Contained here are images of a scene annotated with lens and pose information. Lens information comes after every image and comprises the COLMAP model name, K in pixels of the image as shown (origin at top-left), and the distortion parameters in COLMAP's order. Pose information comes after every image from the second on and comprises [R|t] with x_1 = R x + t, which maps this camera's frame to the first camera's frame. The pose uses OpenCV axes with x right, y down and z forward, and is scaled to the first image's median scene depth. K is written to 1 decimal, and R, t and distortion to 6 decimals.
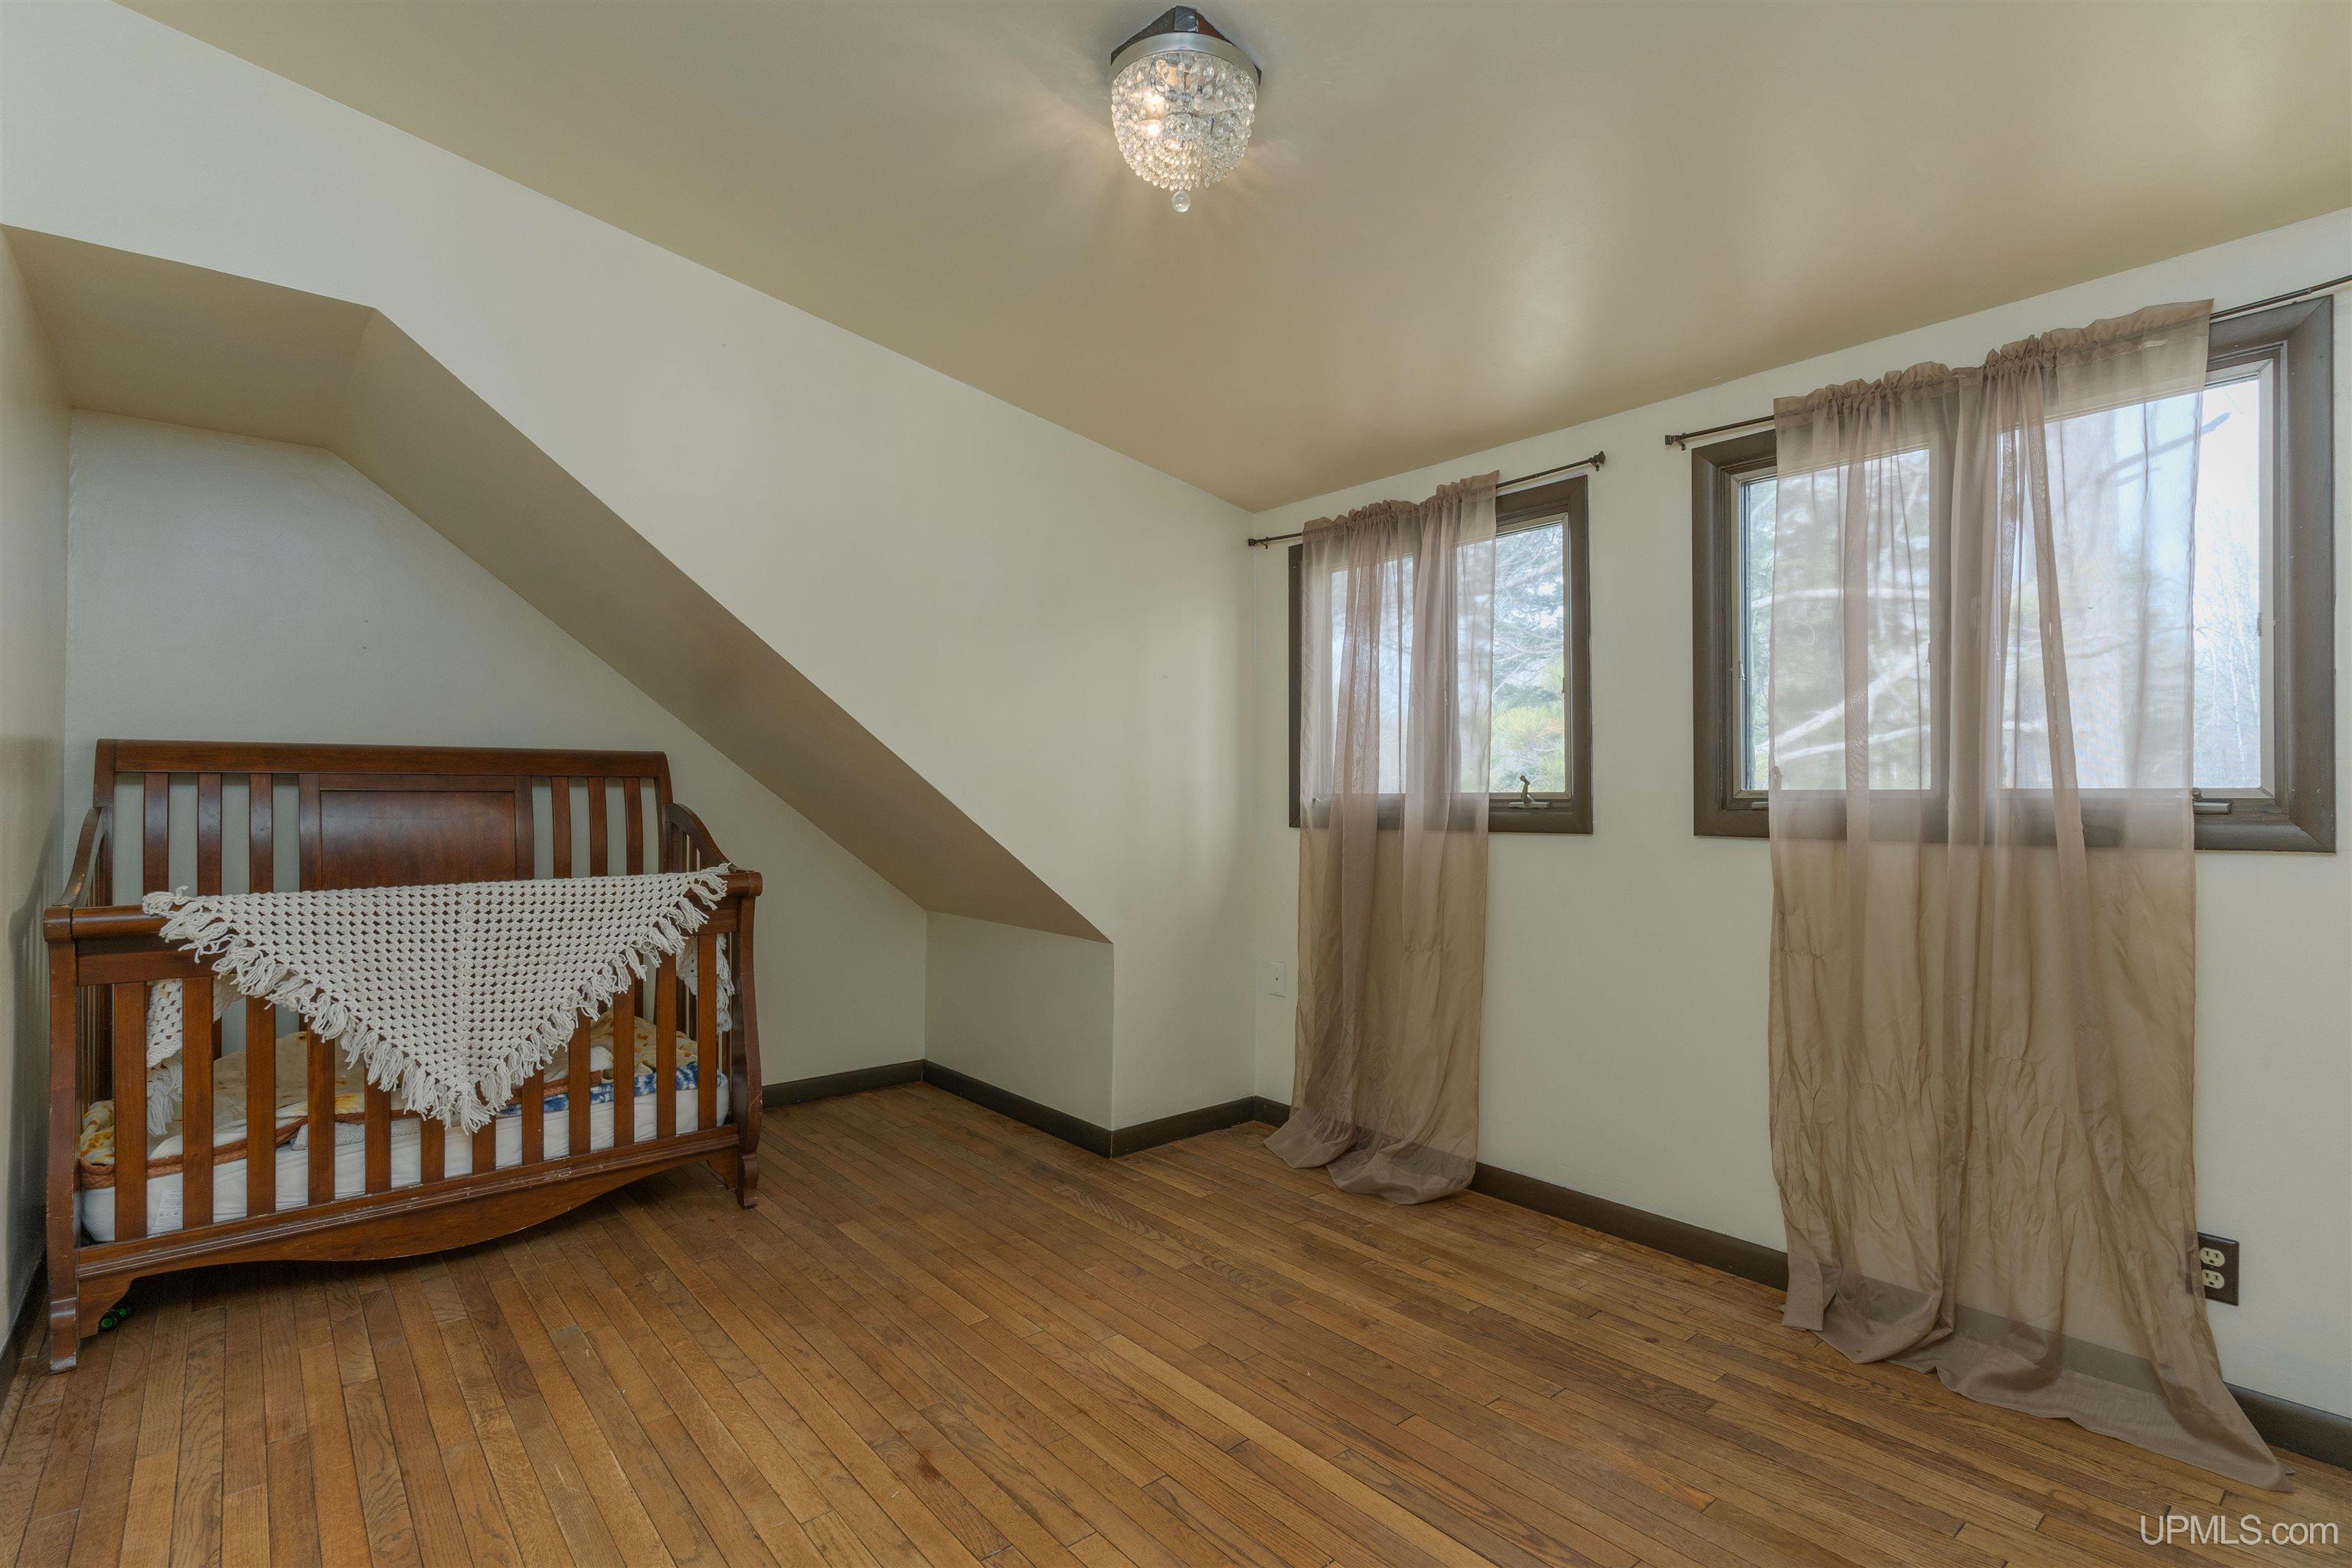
lens RADIAL K [[1127.3, 0, 1175.8], [0, 1127.3, 786.5], [0, 0, 1]] dist [-0.002172, -0.001008]
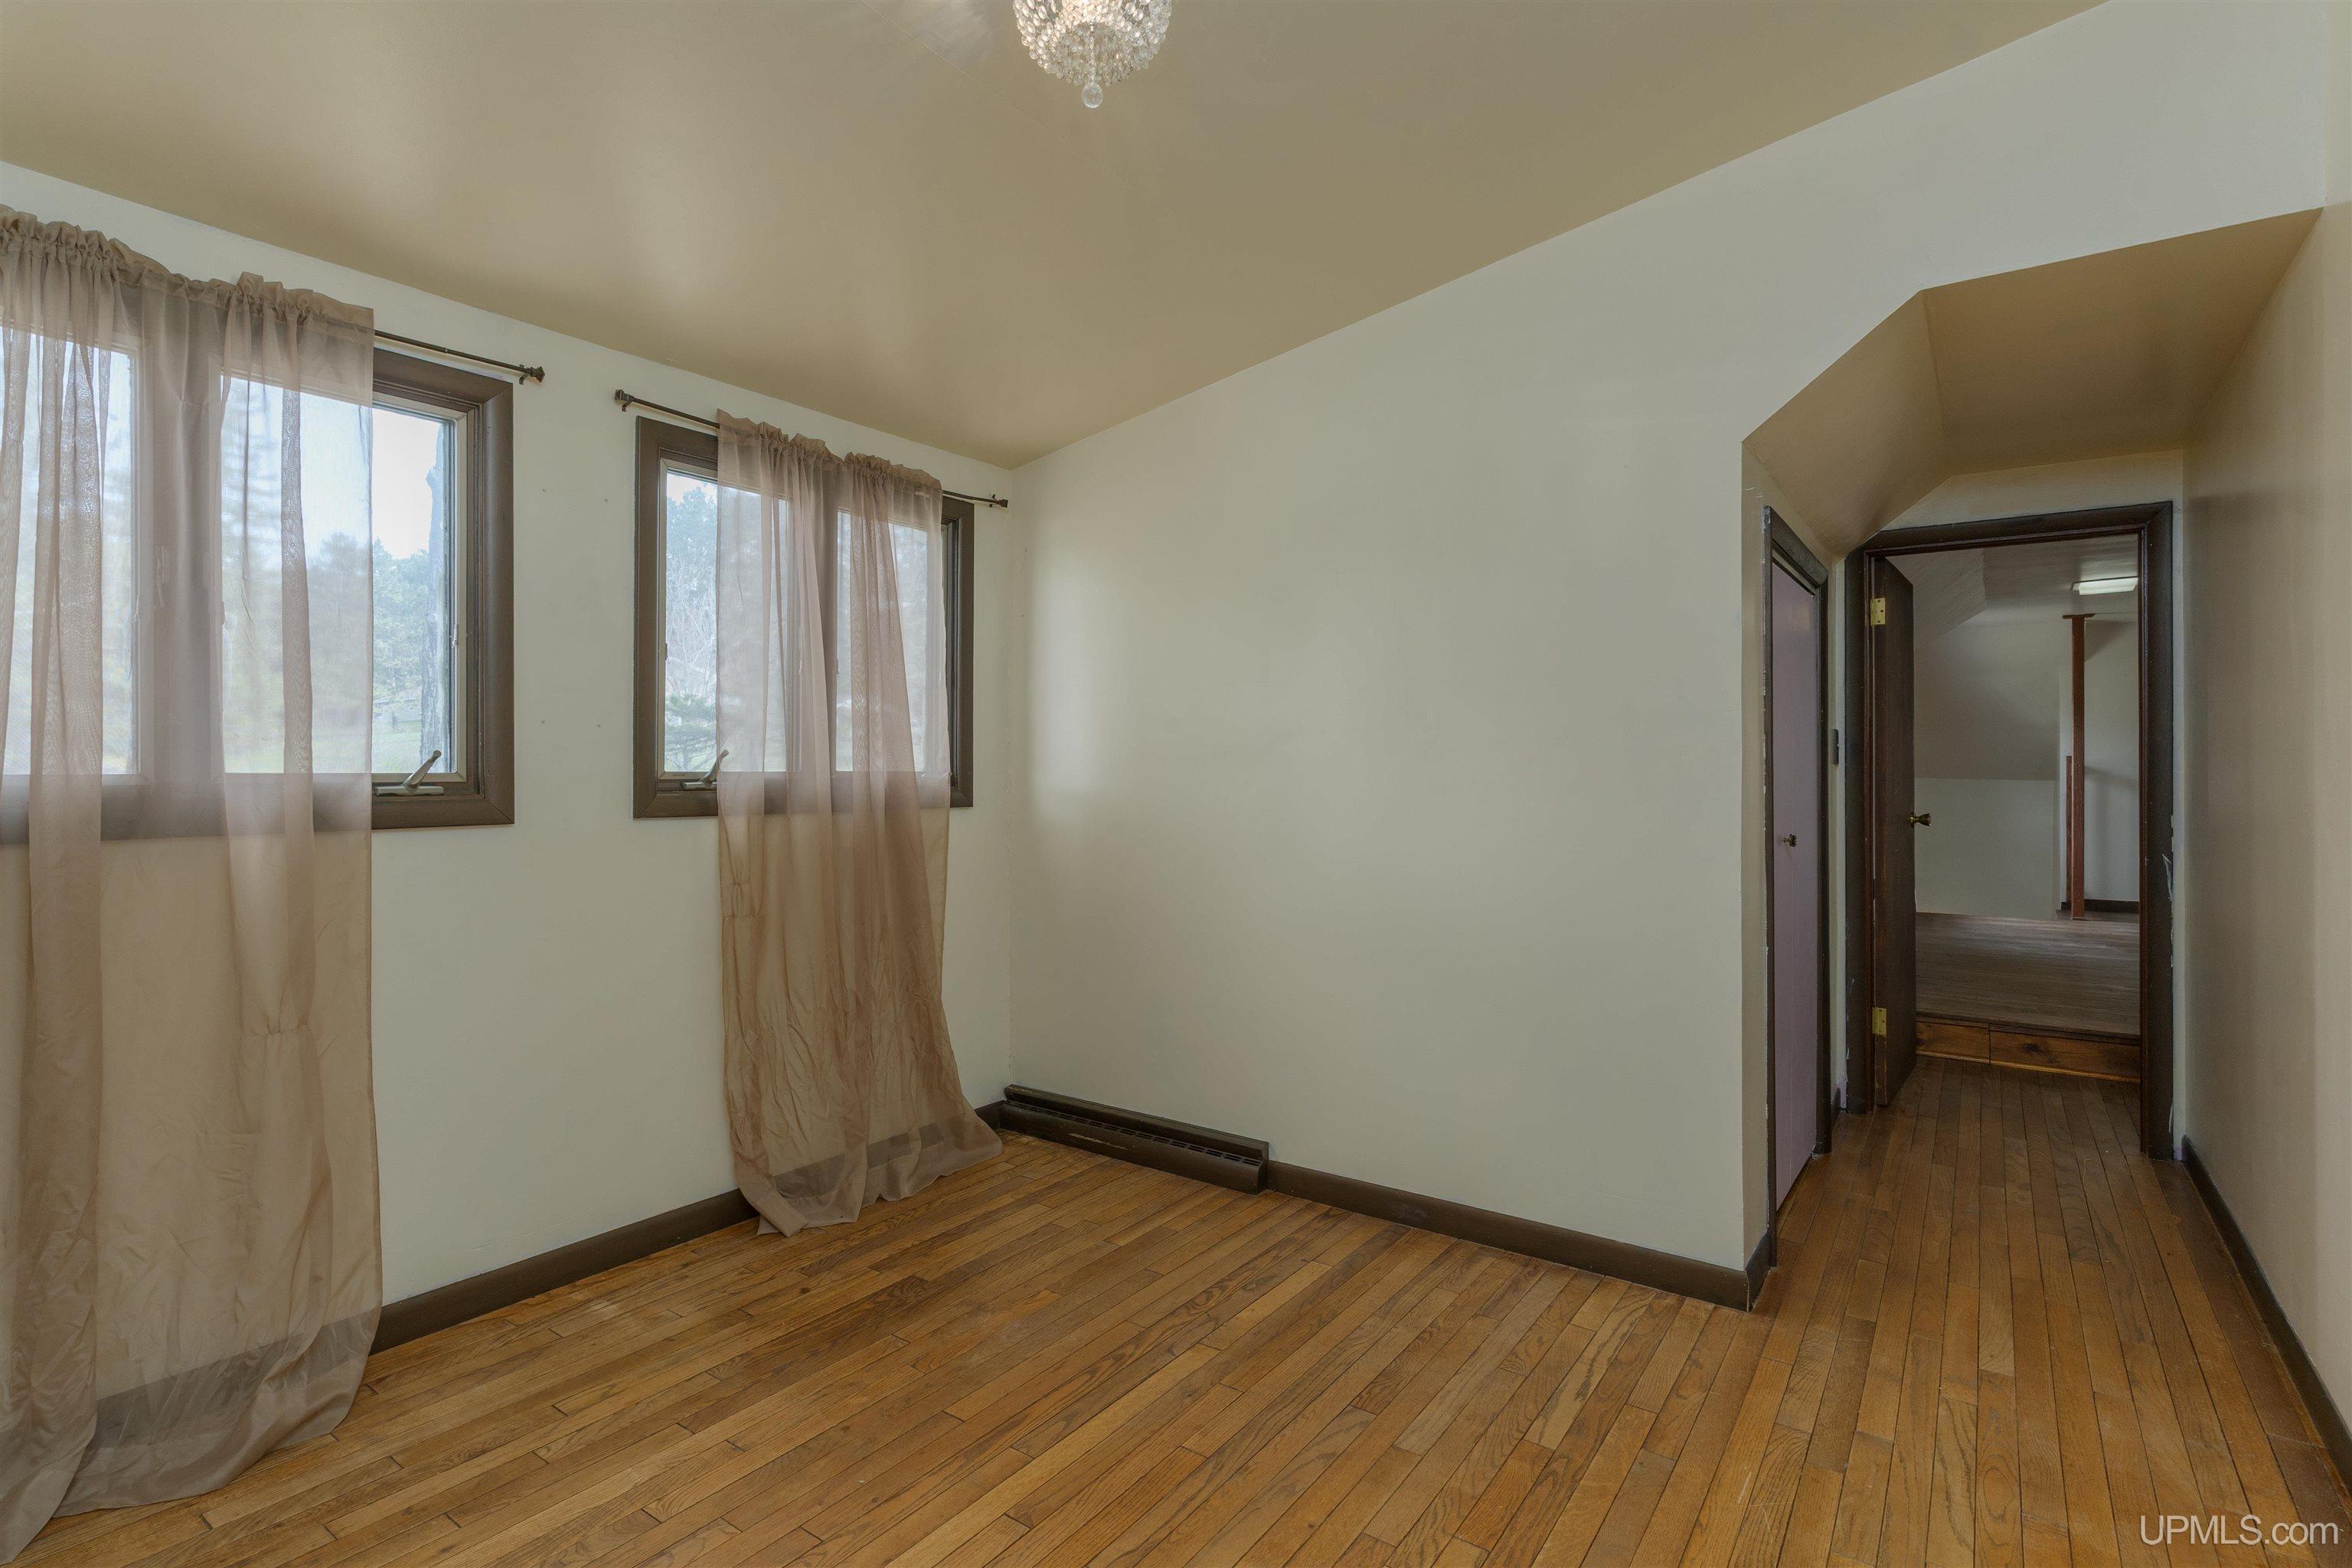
lens RADIAL K [[1127.3, 0, 1172.3], [0, 1127.3, 784.6], [0, 0, 1]] dist [-0.002172, -0.001008]
pose [[-0.248913, -0.004505, 0.968515, -0.637568], [-0.001088, 0.999990, 0.004372, 0.011337], [-0.968525, 0.000034, -0.248915, 0.865393]]
